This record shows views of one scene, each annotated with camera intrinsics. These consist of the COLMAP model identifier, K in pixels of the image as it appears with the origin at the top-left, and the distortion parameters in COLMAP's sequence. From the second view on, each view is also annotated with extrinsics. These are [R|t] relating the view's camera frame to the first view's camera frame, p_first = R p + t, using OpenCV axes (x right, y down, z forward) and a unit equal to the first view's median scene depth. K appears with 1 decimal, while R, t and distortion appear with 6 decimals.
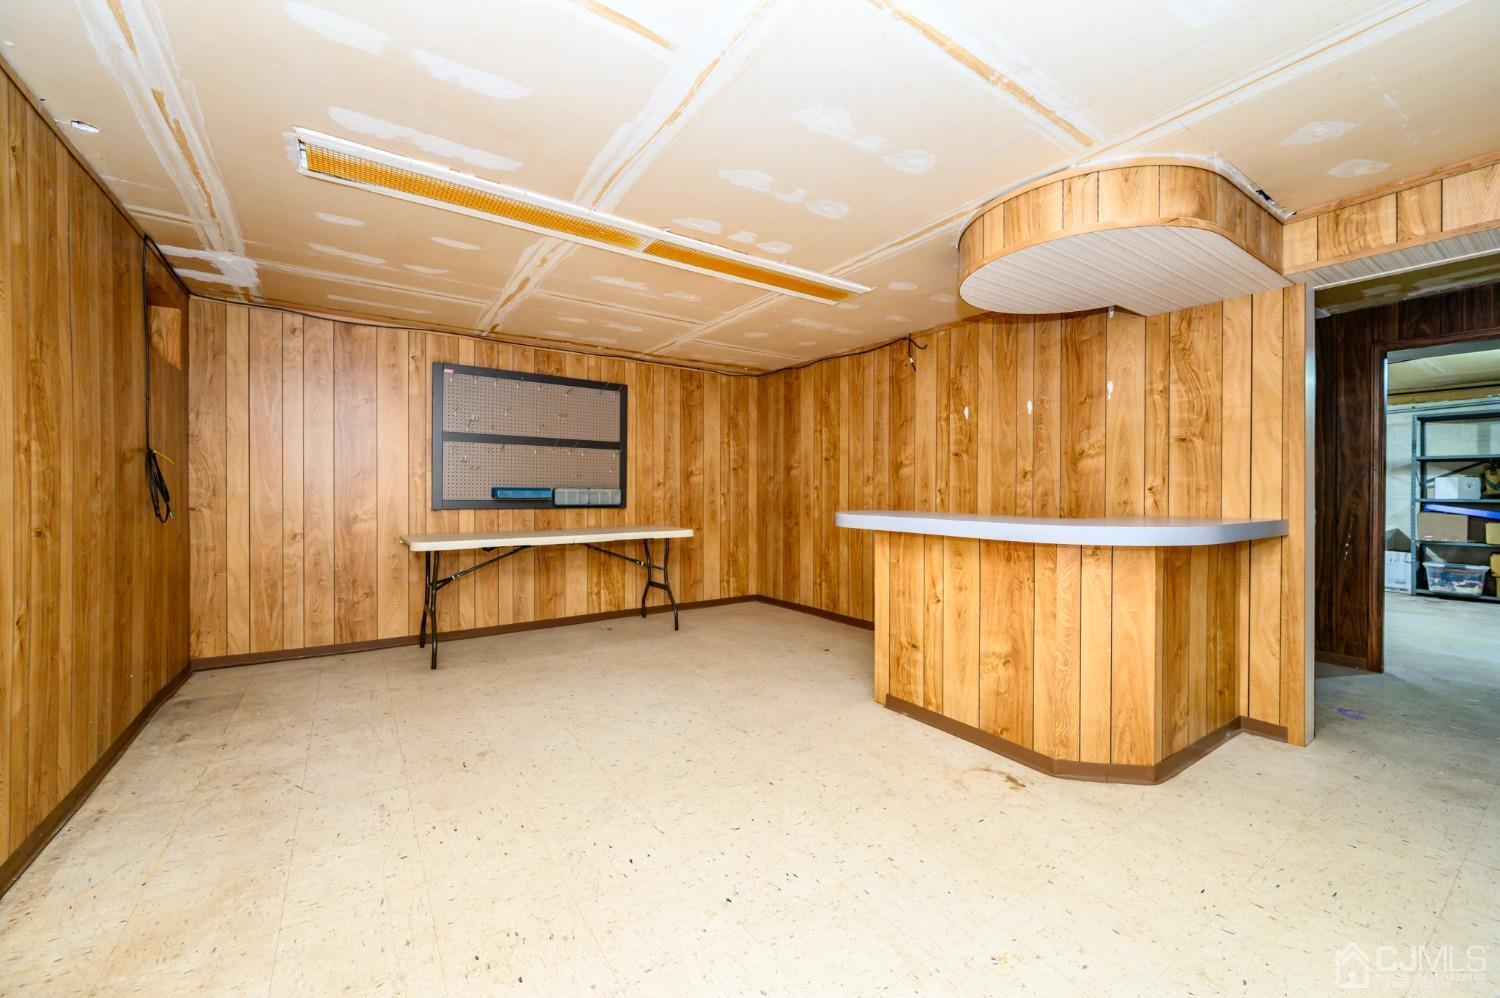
lens RADIAL K [[592.7, 0, 751.2], [0, 592.7, 494.5], [0, 0, 1]] dist [0.001206, -0.000093]
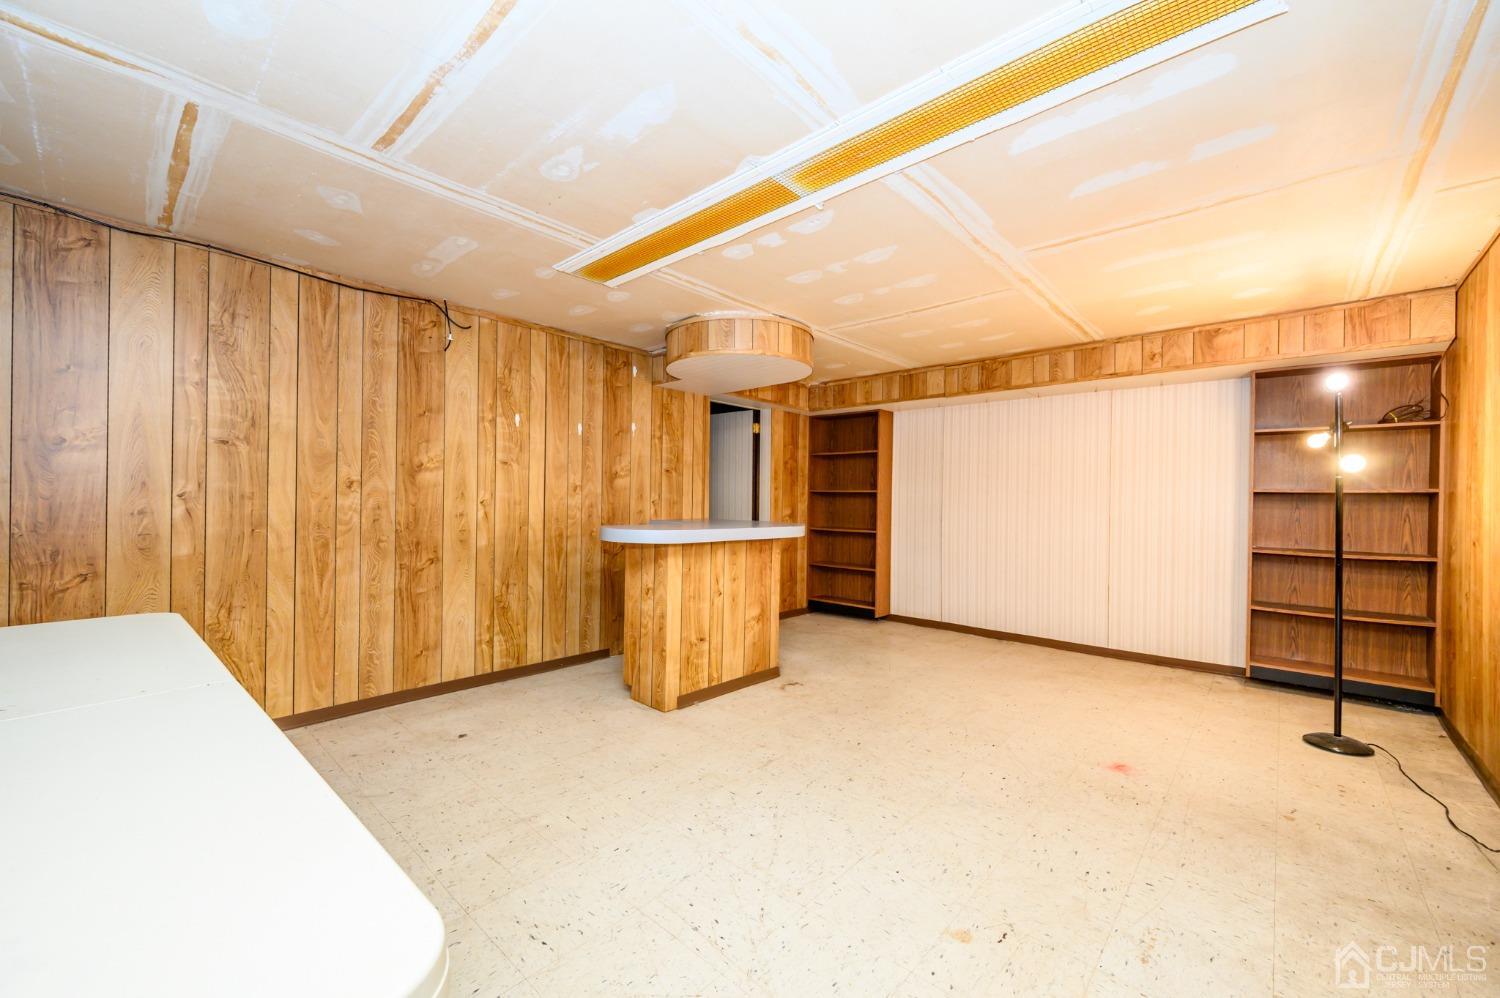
lens RADIAL K [[592.7, 0, 750.1], [0, 592.7, 501.3], [0, 0, 1]] dist [0.001206, -0.000093]
pose [[-0.240282, -0.002418, 0.970700, -0.702156], [-0.001632, 0.999996, 0.002087, -0.013156], [-0.970702, -0.001082, -0.240285, 0.957831]]
